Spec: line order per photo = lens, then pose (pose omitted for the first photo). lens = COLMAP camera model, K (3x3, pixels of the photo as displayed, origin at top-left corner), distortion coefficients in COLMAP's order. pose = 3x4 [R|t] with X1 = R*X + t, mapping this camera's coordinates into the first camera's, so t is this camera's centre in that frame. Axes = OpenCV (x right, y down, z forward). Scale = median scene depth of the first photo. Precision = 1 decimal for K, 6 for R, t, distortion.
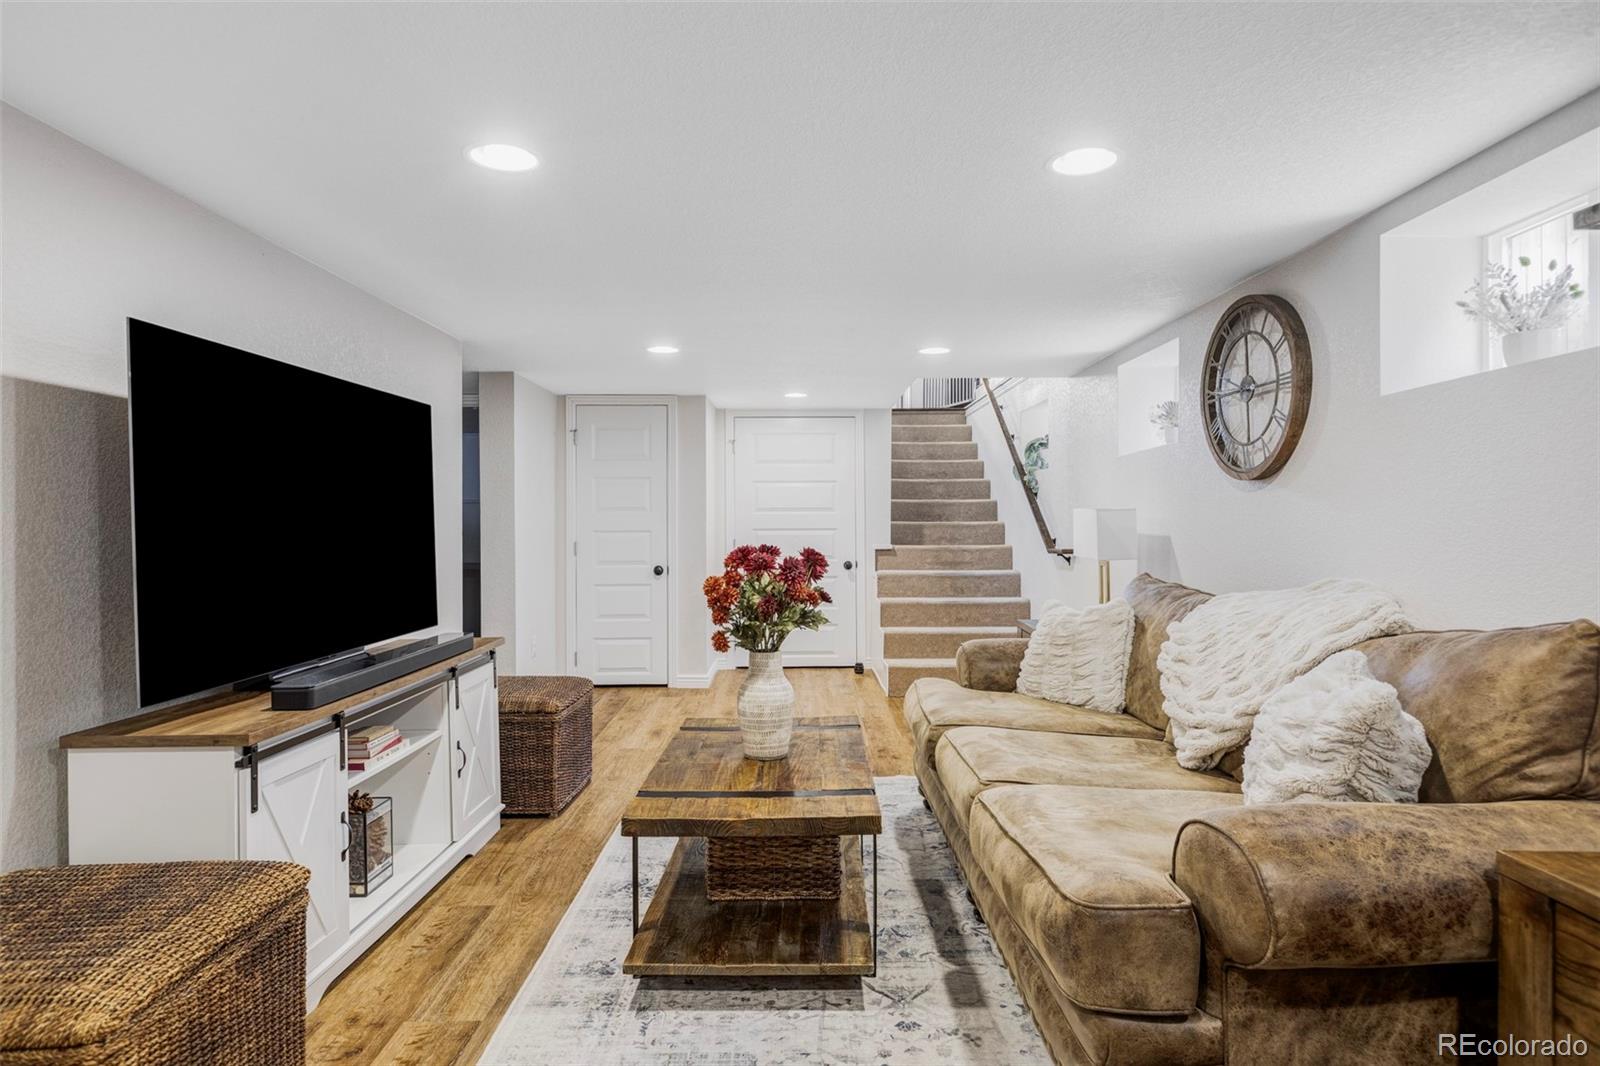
lens RADIAL K [[889.3, 0, 800.7], [0, 889.3, 530.1], [0, 0, 1]] dist [0.000102, 0.000005]
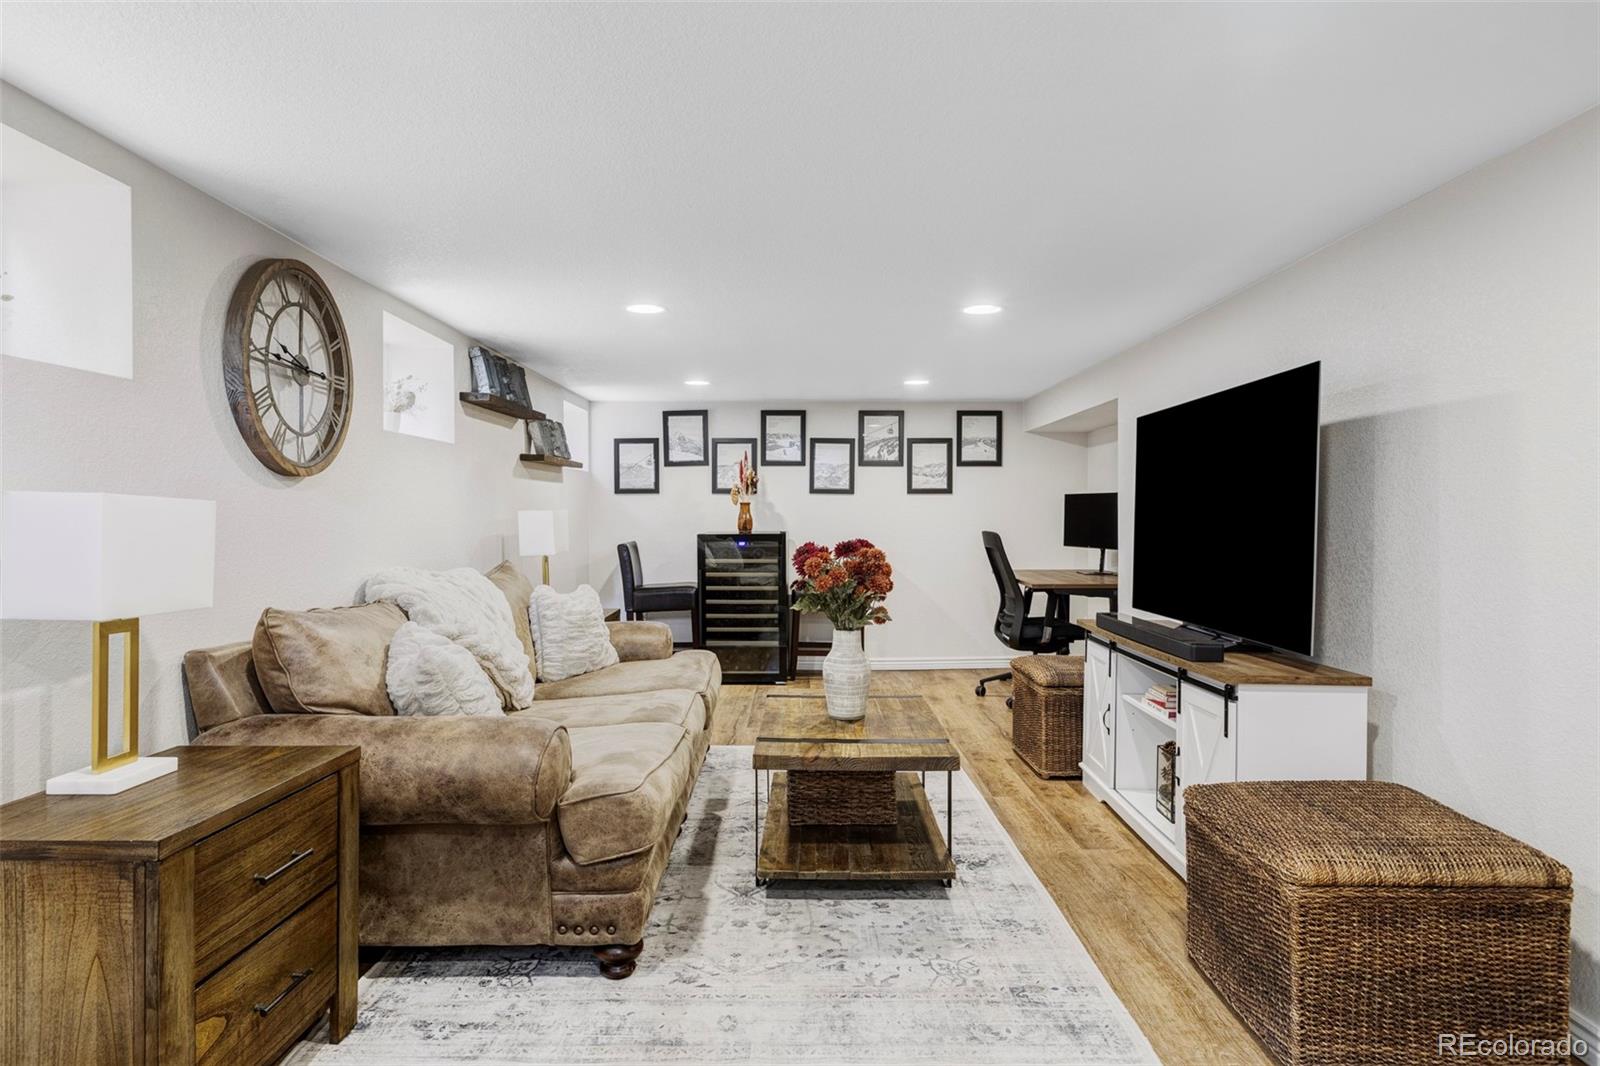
lens RADIAL K [[889.3, 0, 799.1], [0, 889.3, 524.4], [0, 0, 1]] dist [0.000102, 0.000005]
pose [[-0.999977, 0.006329, -0.002621, 0.029797], [0.006288, 0.999863, 0.015290, -0.023878], [0.002717, 0.015273, -0.999880, 2.378512]]
